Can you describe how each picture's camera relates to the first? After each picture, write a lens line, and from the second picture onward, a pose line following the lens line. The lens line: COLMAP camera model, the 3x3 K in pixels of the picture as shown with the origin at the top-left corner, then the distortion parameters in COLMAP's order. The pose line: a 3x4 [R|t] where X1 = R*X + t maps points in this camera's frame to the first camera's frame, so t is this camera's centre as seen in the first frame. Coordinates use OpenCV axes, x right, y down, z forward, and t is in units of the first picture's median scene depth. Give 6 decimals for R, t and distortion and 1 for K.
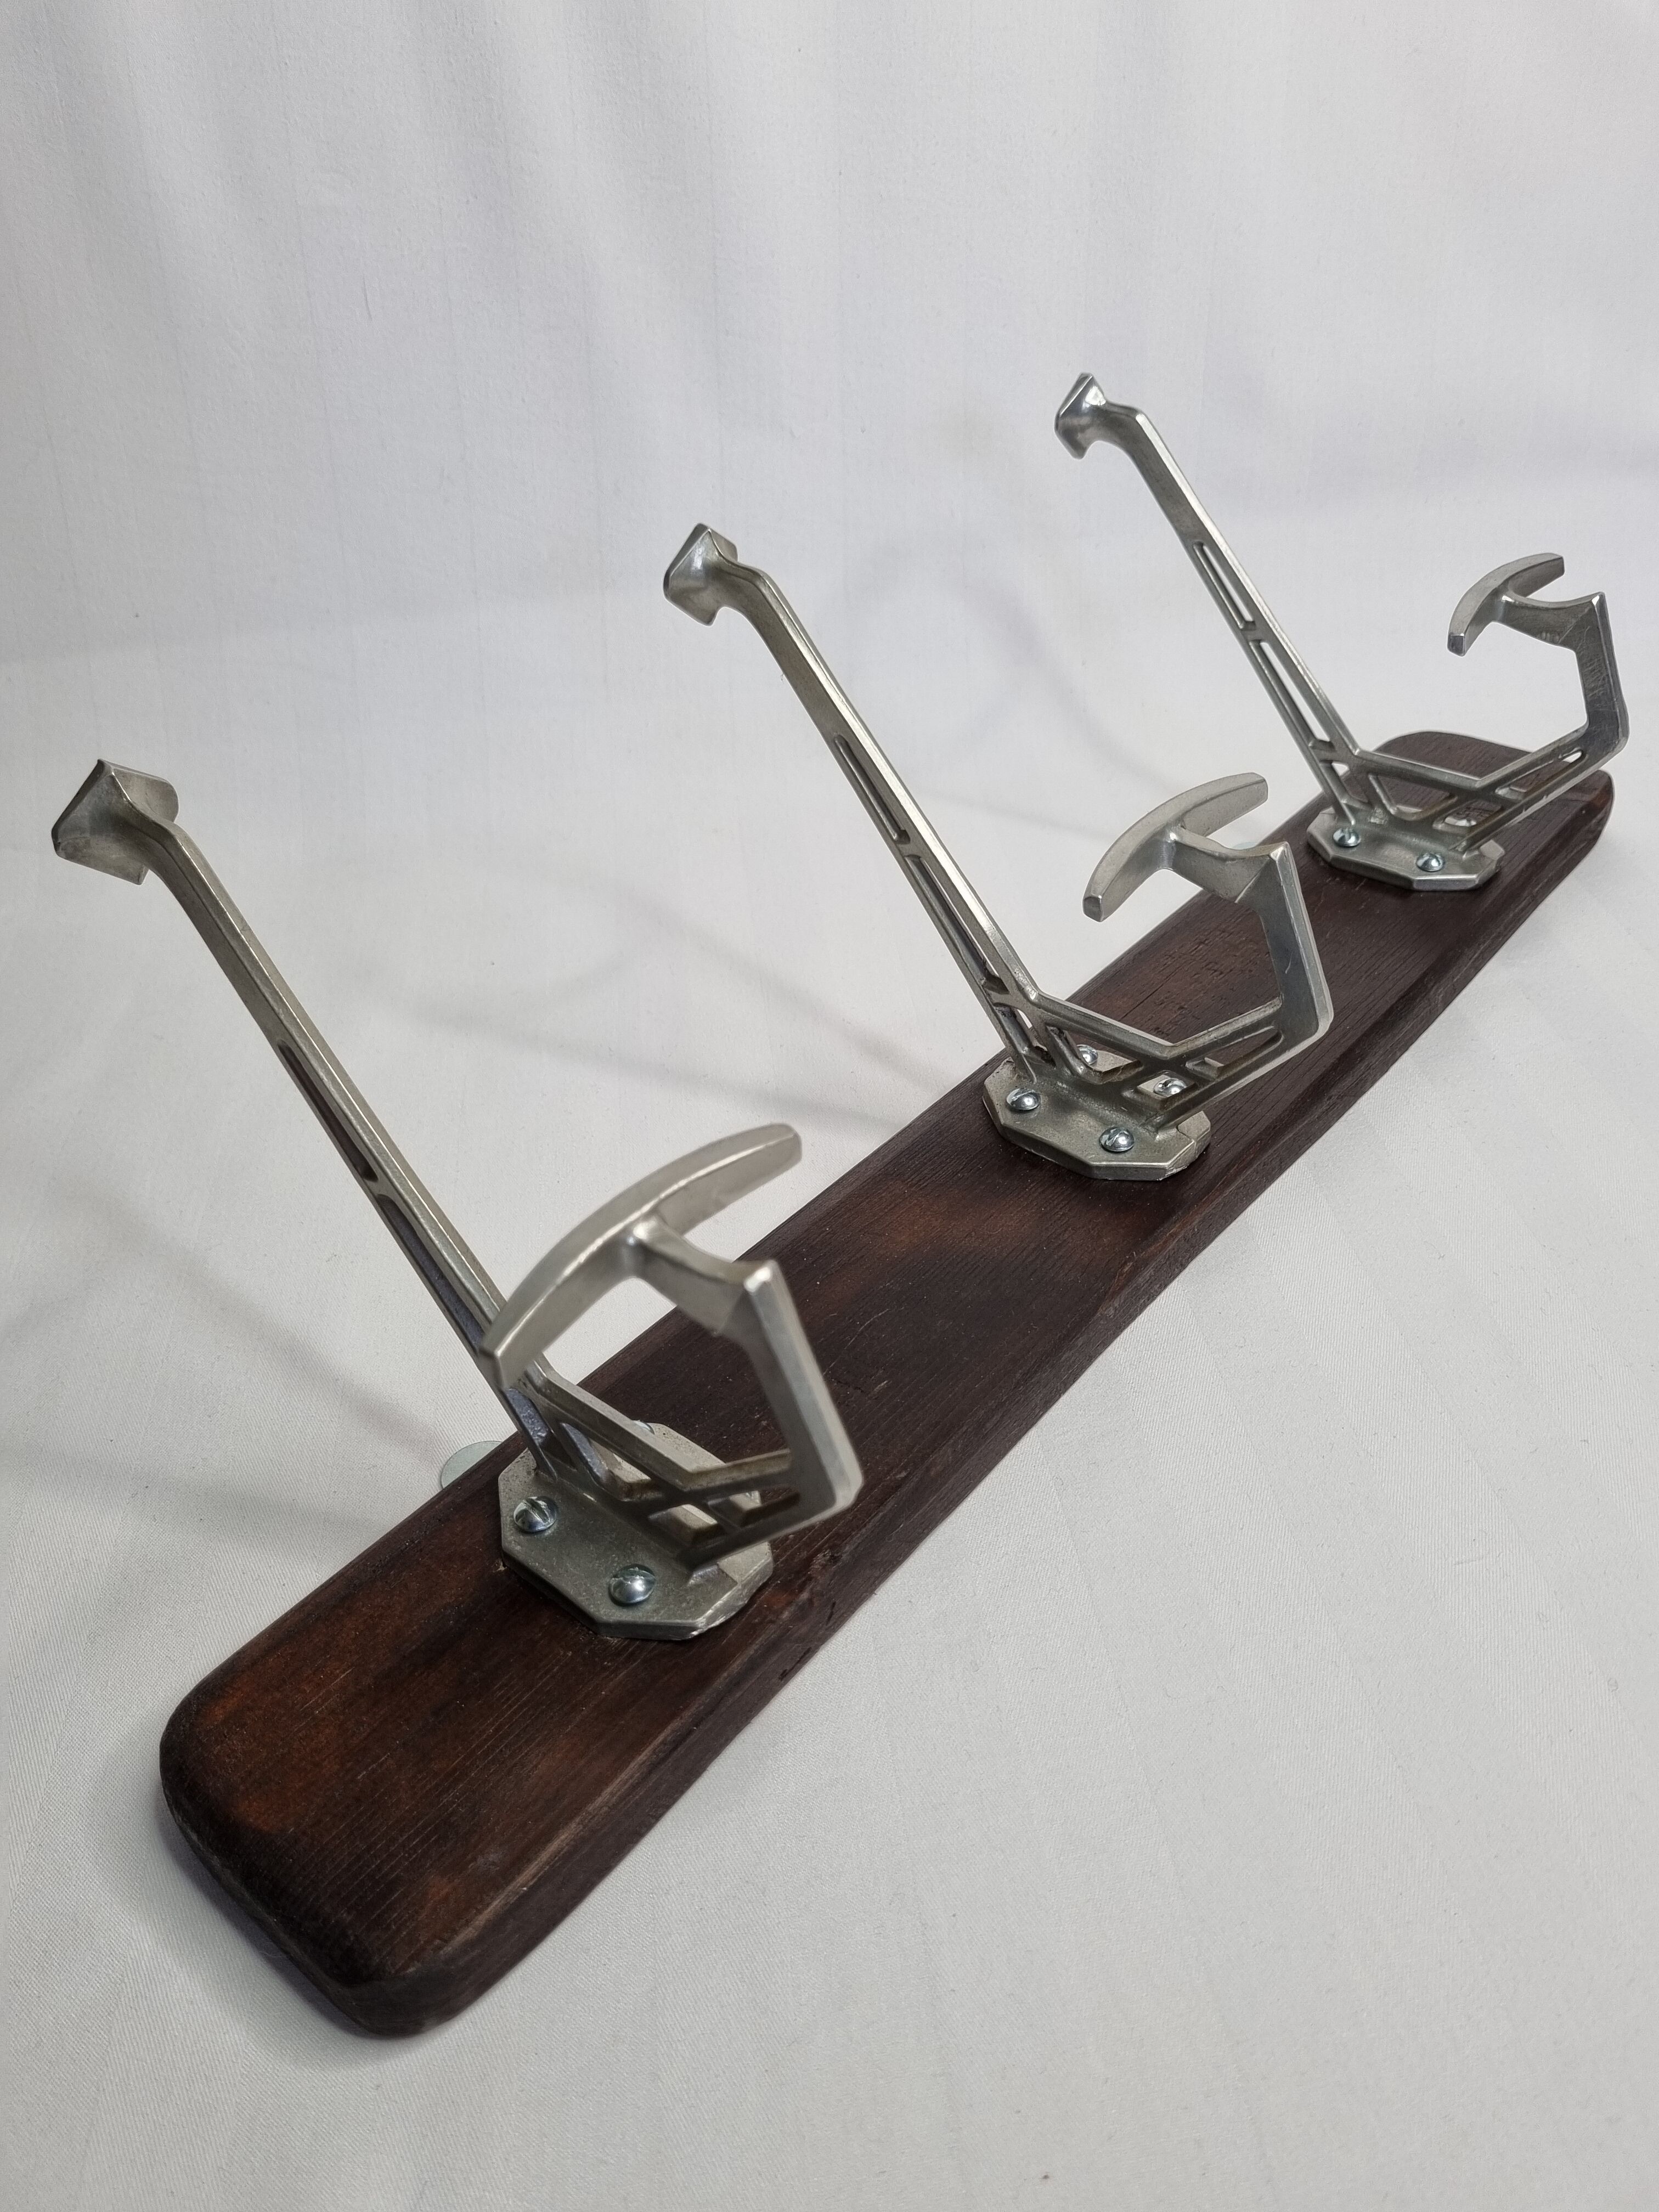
lens RADIAL K [[1712.8, 0, 846.2], [0, 1712.8, 1118.0], [0, 0, 1]] dist [0.028964, -0.024595]
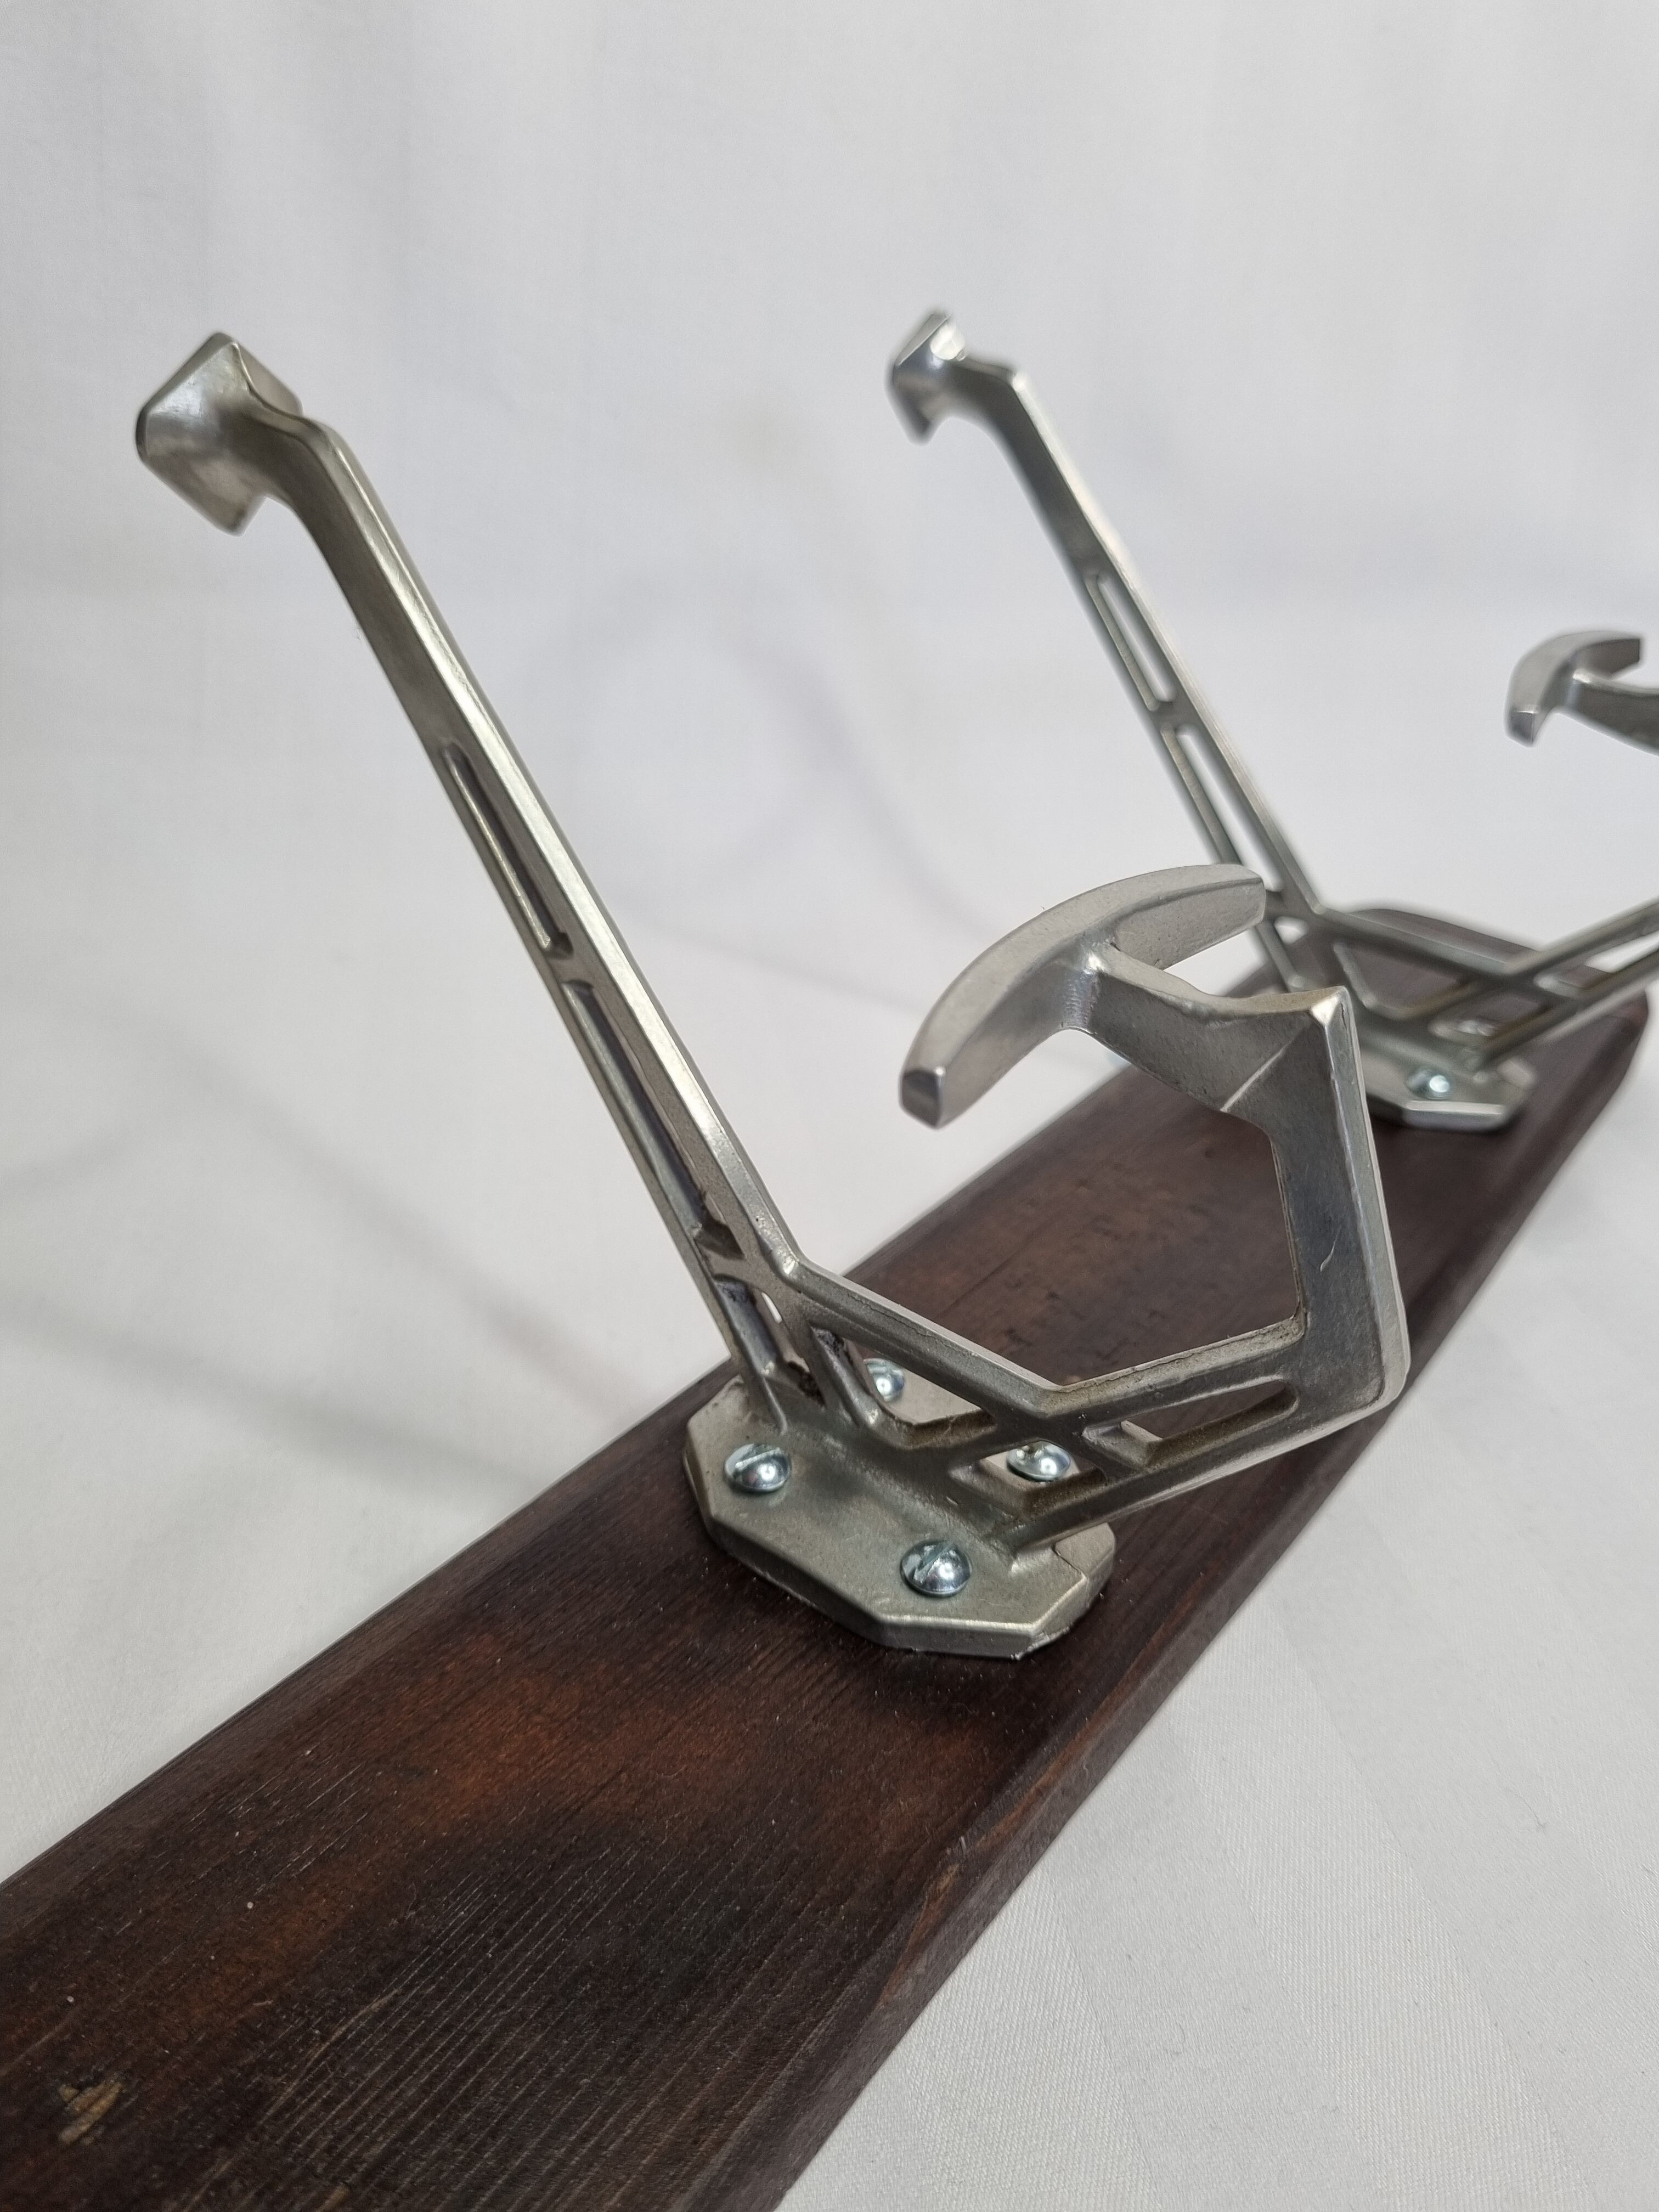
lens RADIAL K [[1712.8, 0, 828.9], [0, 1712.8, 1111.8], [0, 0, 1]] dist [0.028964, -0.024595]
pose [[0.991721, 0.074746, 0.104411, 0.063031], [-0.061005, 0.989753, -0.129100, -0.051041], [-0.112991, 0.121662, 0.986119, 0.480370]]
